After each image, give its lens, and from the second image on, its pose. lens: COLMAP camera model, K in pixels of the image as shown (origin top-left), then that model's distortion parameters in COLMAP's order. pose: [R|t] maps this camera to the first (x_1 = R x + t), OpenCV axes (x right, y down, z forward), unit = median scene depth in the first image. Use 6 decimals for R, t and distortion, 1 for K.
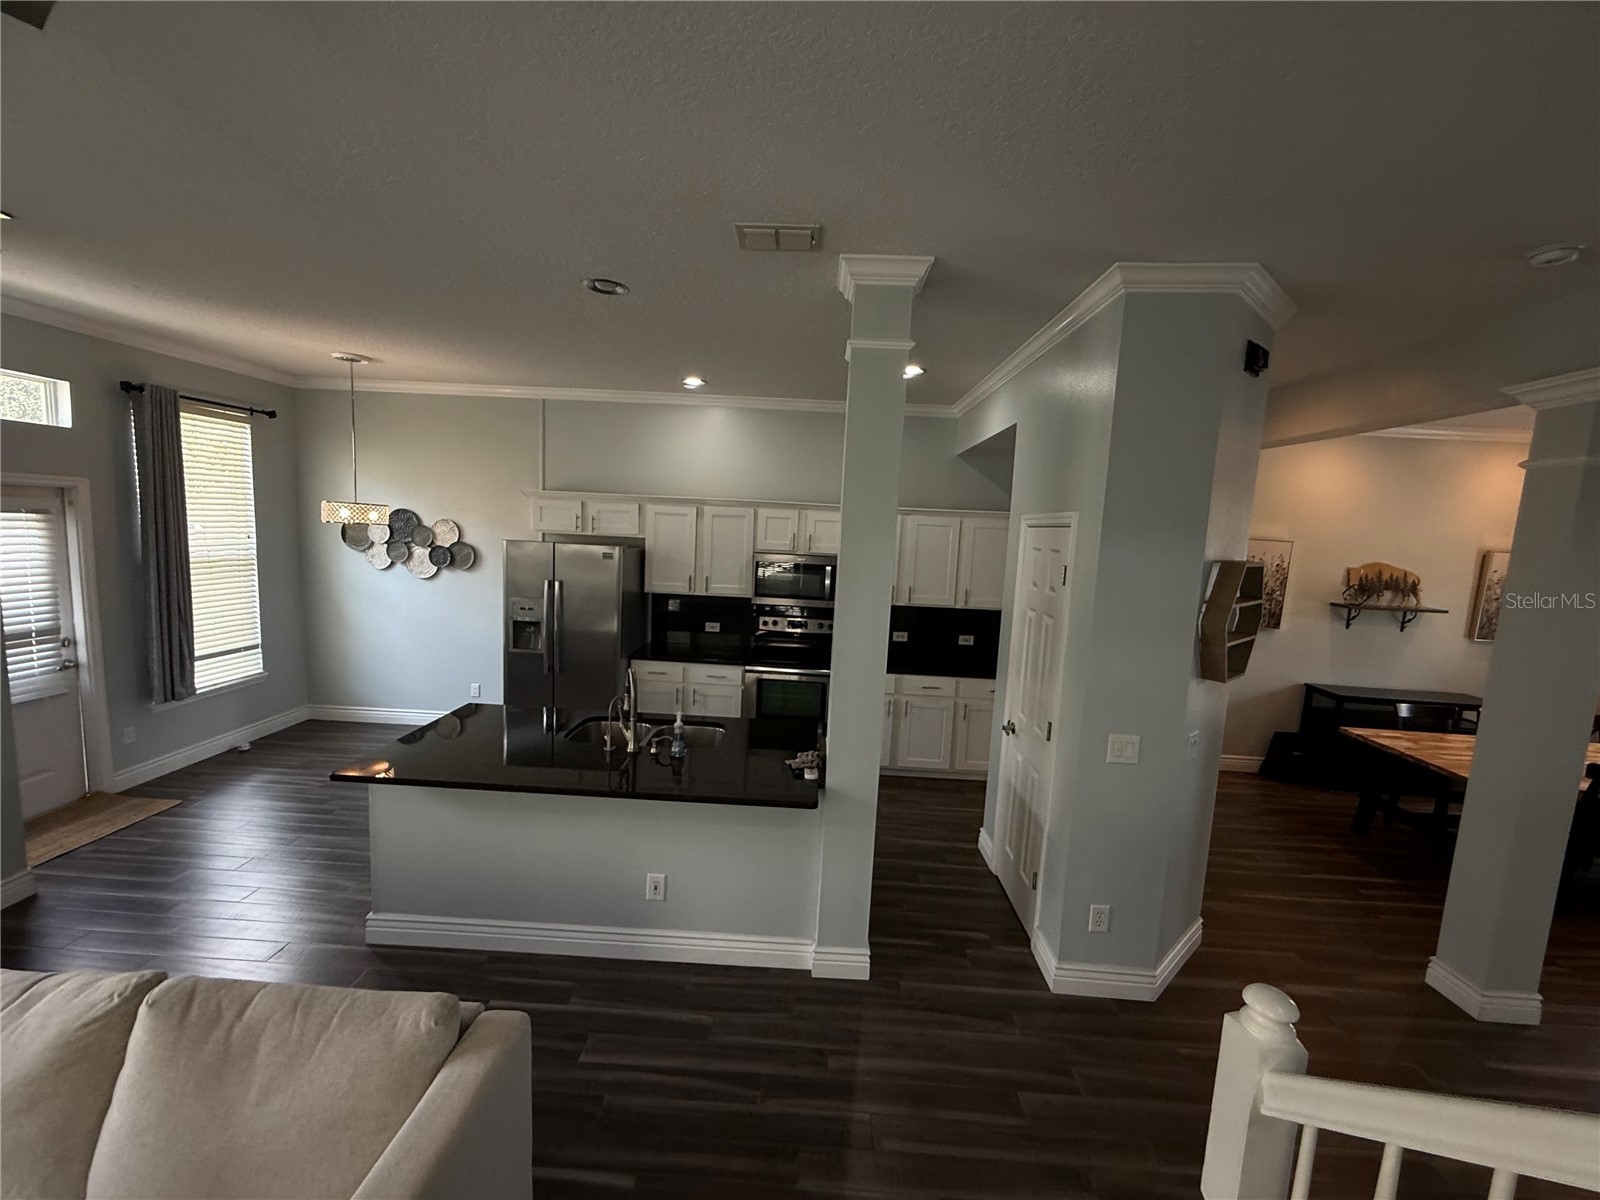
lens RADIAL K [[640.1, 0, 800.0], [0, 640.1, 600.0], [0, 0, 1]] dist [-0.000345, -0.000328]
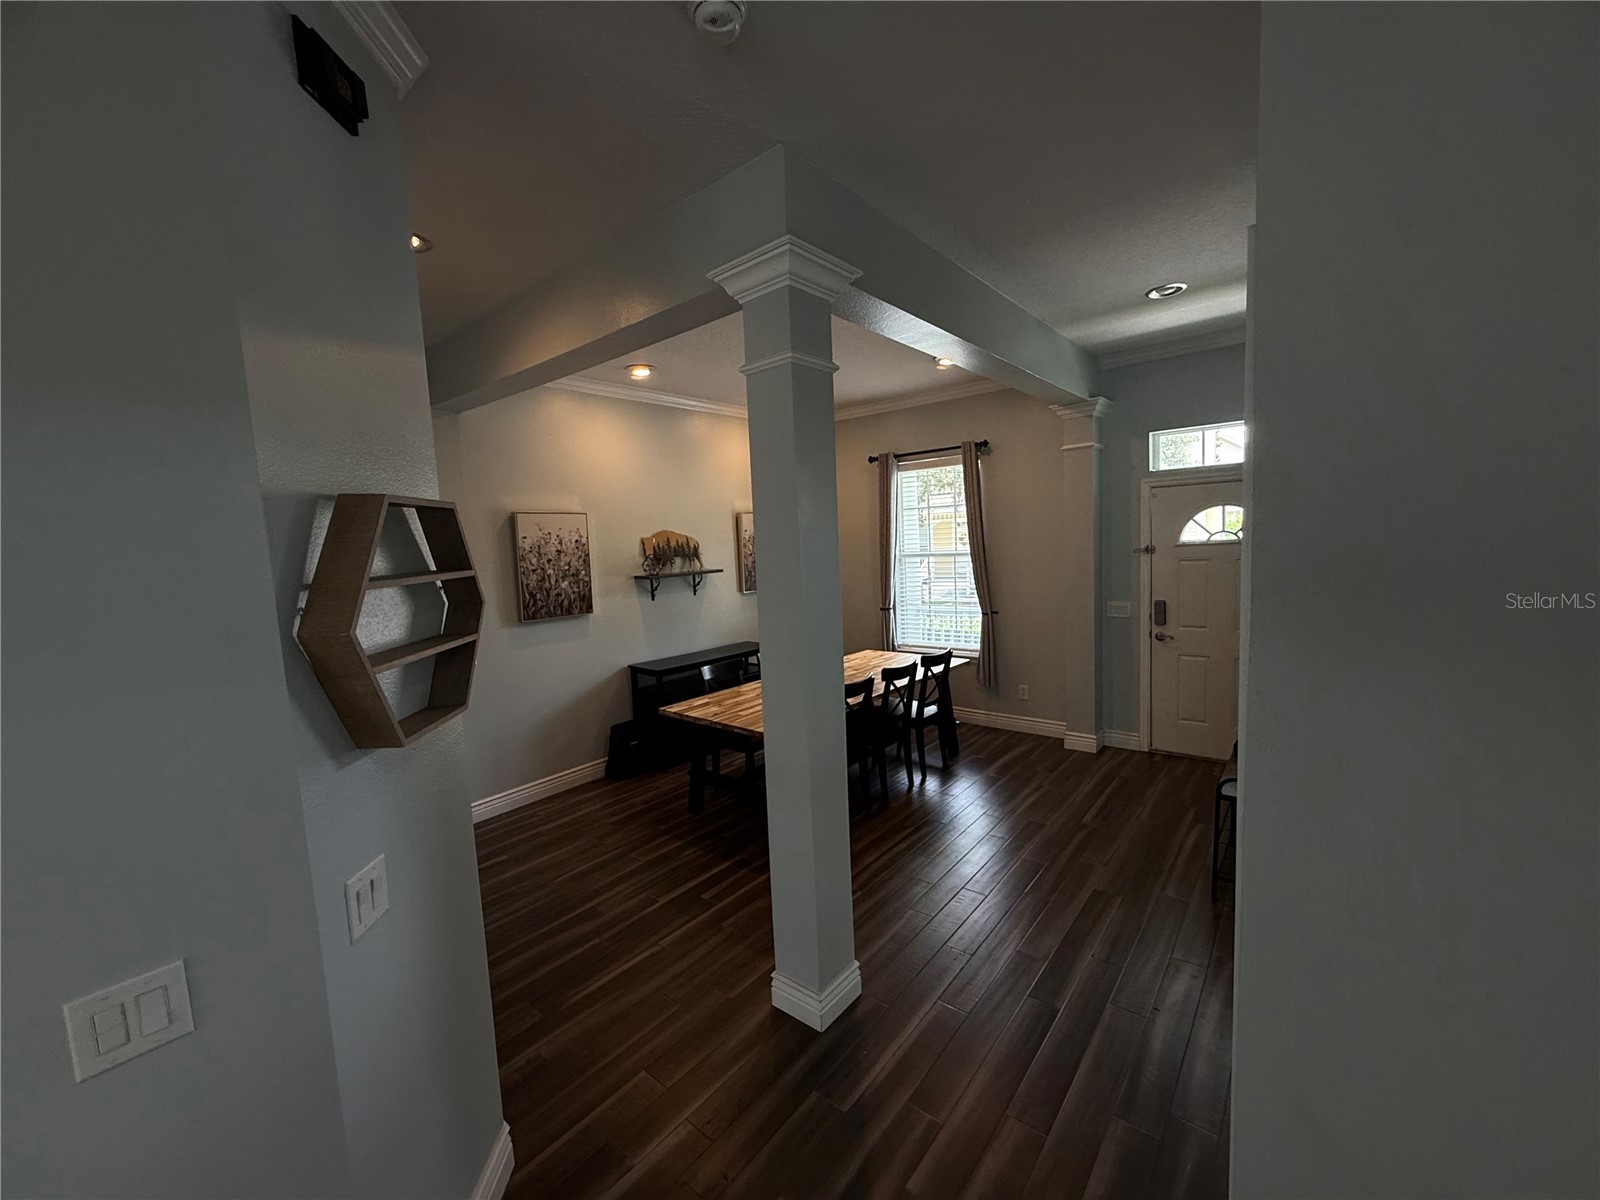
lens RADIAL K [[640.1, 0, 800.0], [0, 640.1, 600.0], [0, 0, 1]] dist [-0.000345, -0.000328]
pose [[0.609198, -0.155797, 0.777564, 0.249535], [0.169731, 0.983406, 0.064062, 0.020886], [-0.774641, 0.092950, 0.625532, 0.232564]]
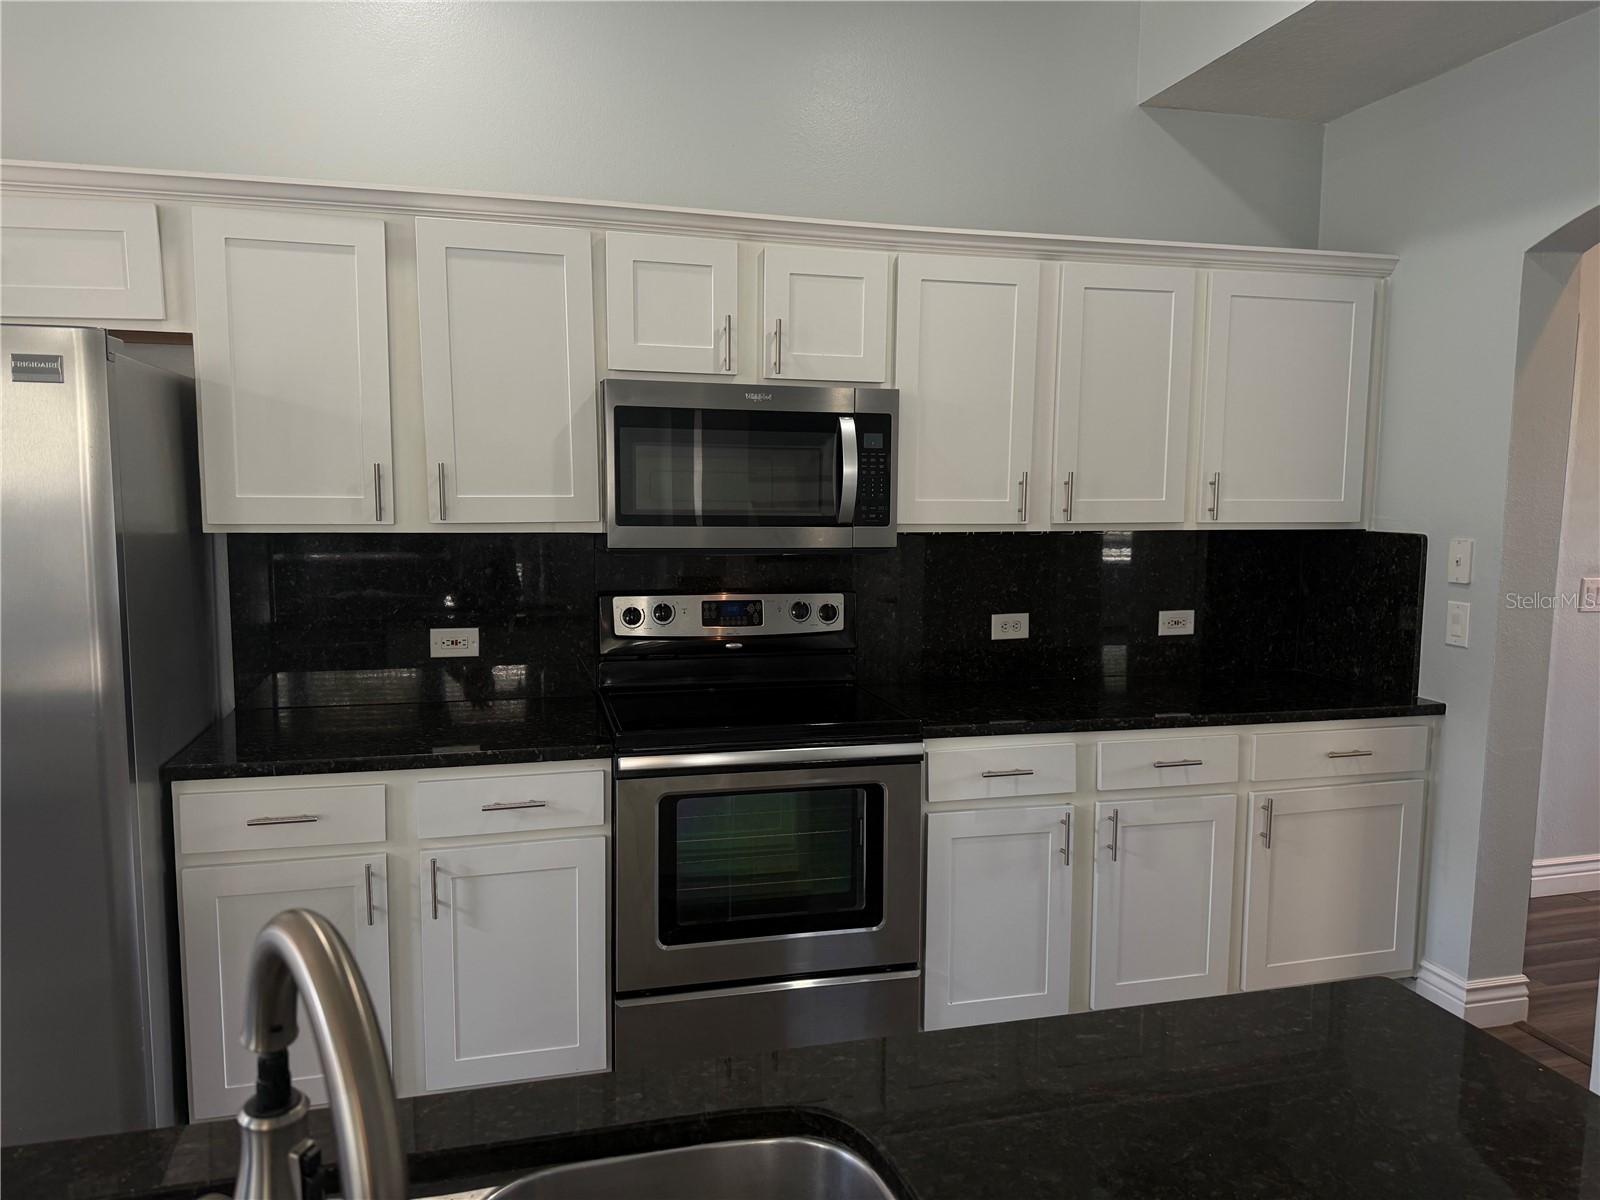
lens RADIAL K [[1121.4, 0, 800.0], [0, 1121.4, 600.0], [0, 0, 1]] dist [0.103900, -0.140194]
pose [[0.957764, -0.067967, 0.279407, -0.136671], [0.069464, 0.997574, 0.004552, 0.033429], [-0.279038, 0.015049, 0.960162, 0.459036]]
